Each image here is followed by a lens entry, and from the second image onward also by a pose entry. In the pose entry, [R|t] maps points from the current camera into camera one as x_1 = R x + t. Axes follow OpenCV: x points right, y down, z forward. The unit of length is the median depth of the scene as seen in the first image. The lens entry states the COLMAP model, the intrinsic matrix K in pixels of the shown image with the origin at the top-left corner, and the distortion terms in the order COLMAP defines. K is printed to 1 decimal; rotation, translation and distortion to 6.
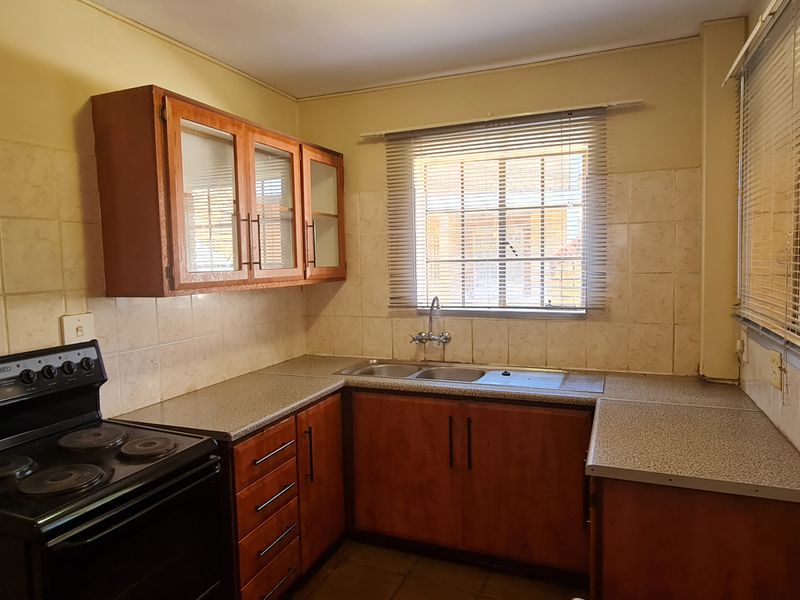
lens RADIAL K [[529.7, 0, 401.9], [0, 529.7, 299.2], [0, 0, 1]] dist [0.008577, -0.001132]
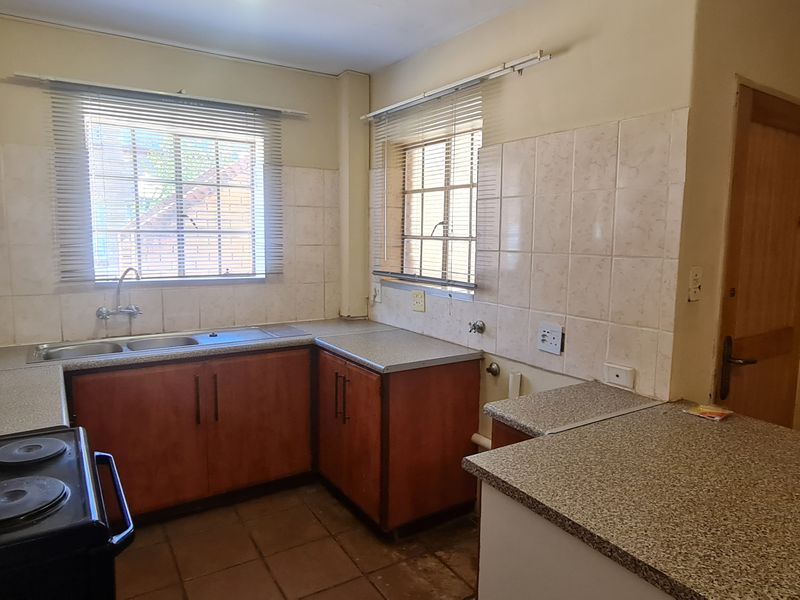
lens RADIAL K [[529.7, 0, 401.8], [0, 529.7, 298.8], [0, 0, 1]] dist [0.008577, -0.001132]
pose [[0.576574, -0.072142, 0.813854, -0.435184], [0.039939, 0.997392, 0.060116, 0.013021], [-0.816068, -0.002157, 0.577951, 0.037038]]
